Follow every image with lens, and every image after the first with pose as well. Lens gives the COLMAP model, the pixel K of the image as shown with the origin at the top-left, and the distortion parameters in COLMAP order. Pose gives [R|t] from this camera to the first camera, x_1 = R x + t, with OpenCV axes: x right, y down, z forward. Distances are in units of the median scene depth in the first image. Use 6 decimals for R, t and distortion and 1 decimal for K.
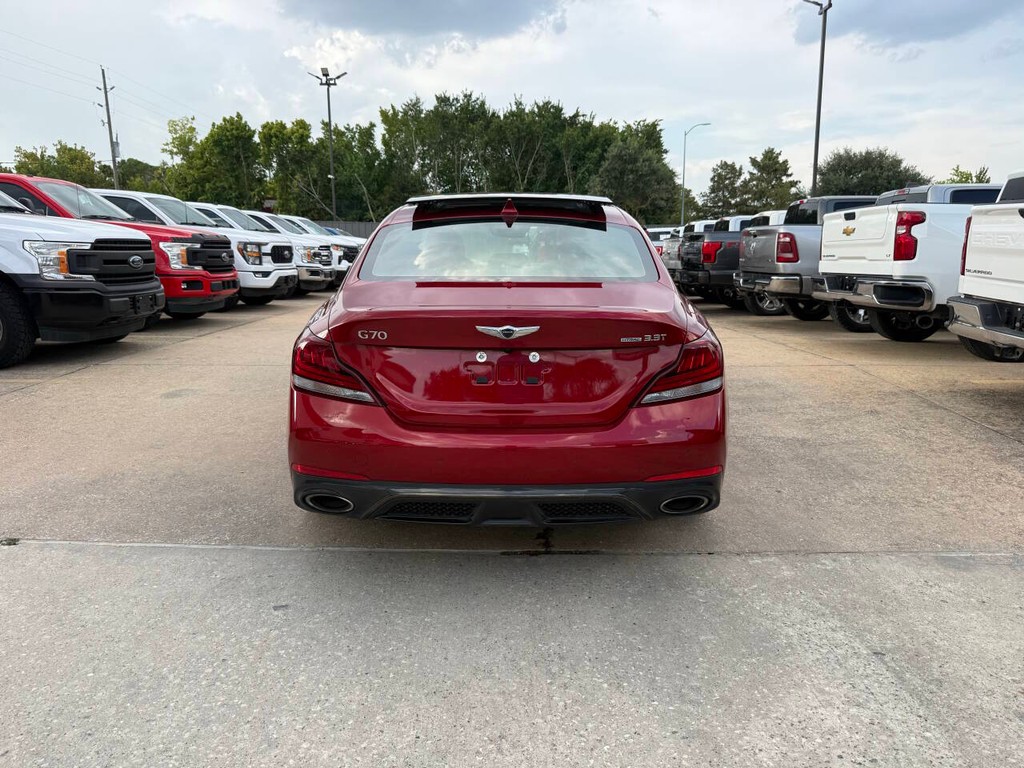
lens RADIAL K [[724.7, 0, 514.6], [0, 724.7, 384.1], [0, 0, 1]] dist [0.048811, -0.065450]
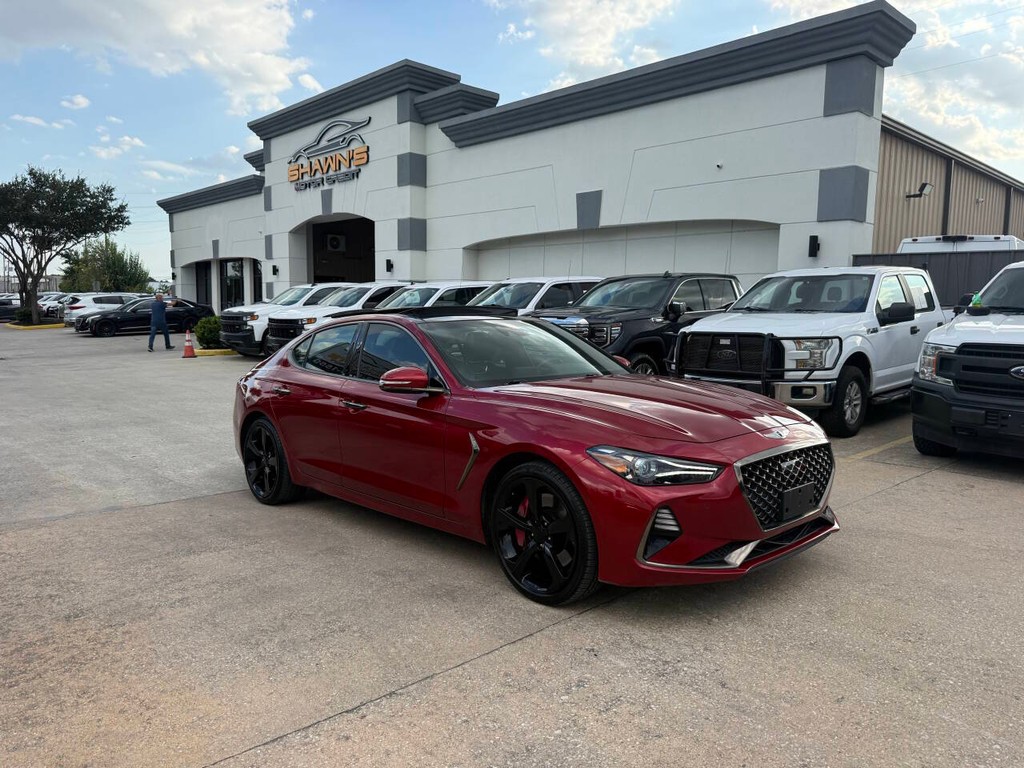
lens RADIAL K [[724.7, 0, 514.6], [0, 724.7, 384.1], [0, 0, 1]] dist [0.048811, -0.065450]
pose [[-0.723876, 0.056216, -0.687636, 0.037676], [-0.146596, 0.961384, 0.232918, -0.021491], [0.674175, 0.269409, -0.687682, 0.096849]]
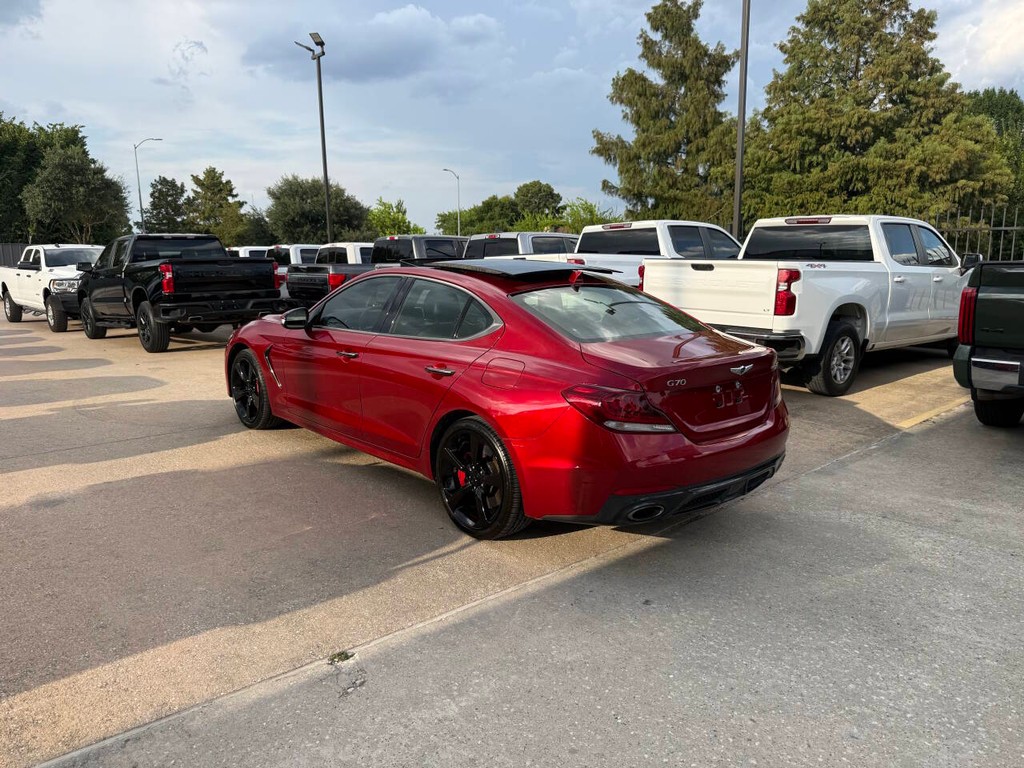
lens RADIAL K [[724.7, 0, 514.6], [0, 724.7, 384.1], [0, 0, 1]] dist [0.048811, -0.065450]
pose [[0.735209, -0.118788, 0.667351, -0.038475], [0.133590, 0.990608, 0.029154, -0.004241], [-0.664547, 0.067717, 0.744172, 0.005188]]
